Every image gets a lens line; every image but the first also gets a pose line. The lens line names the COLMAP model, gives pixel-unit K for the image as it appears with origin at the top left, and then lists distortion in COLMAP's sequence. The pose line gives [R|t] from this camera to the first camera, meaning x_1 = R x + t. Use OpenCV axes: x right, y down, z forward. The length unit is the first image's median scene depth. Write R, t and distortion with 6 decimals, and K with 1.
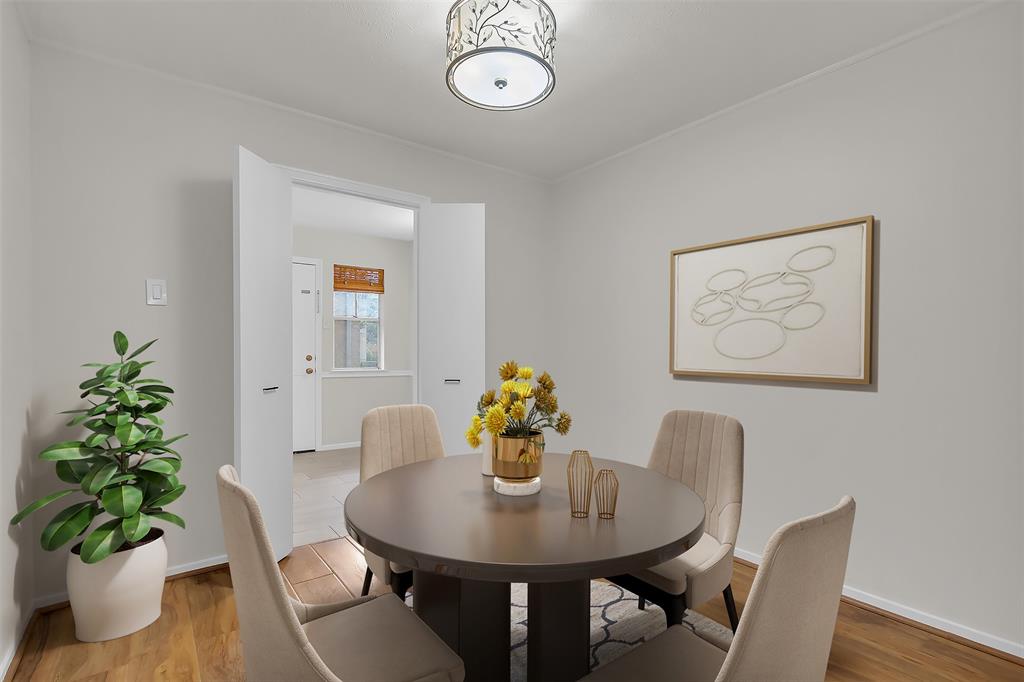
lens RADIAL K [[472.0, 0, 514.7], [0, 472.0, 348.1], [0, 0, 1]] dist [0.003862, 0.000250]
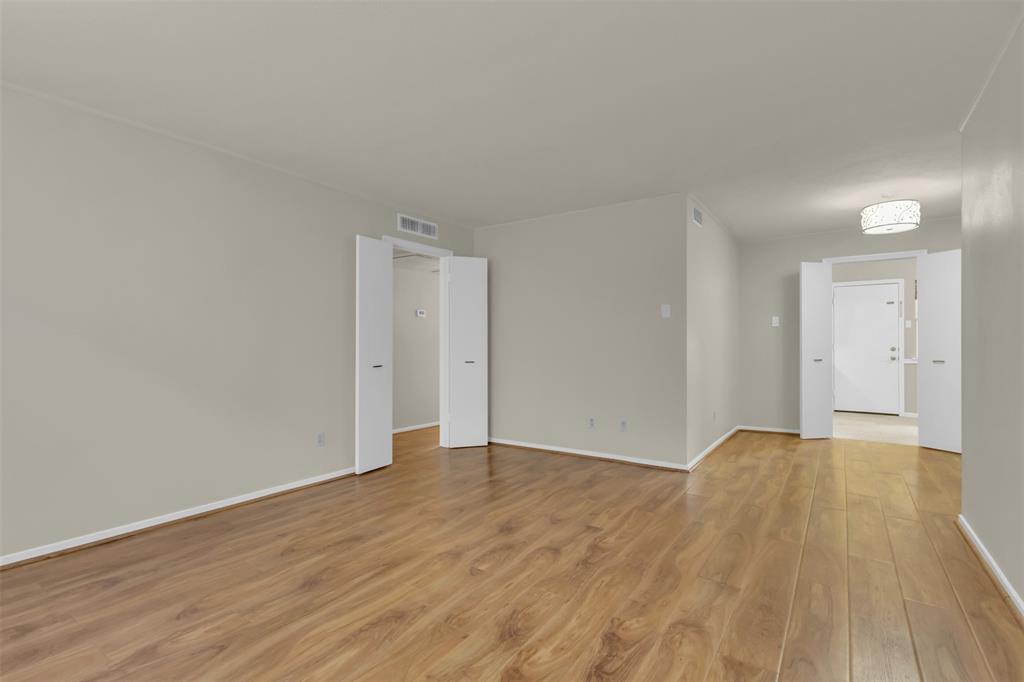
lens RADIAL K [[472.0, 0, 514.4], [0, 472.0, 343.3], [0, 0, 1]] dist [0.003862, 0.000250]
pose [[0.302246, -0.003582, -0.953223, 0.584769], [0.001672, 0.999993, -0.003228, 0.005777], [0.953229, -0.000618, 0.302250, -0.527422]]
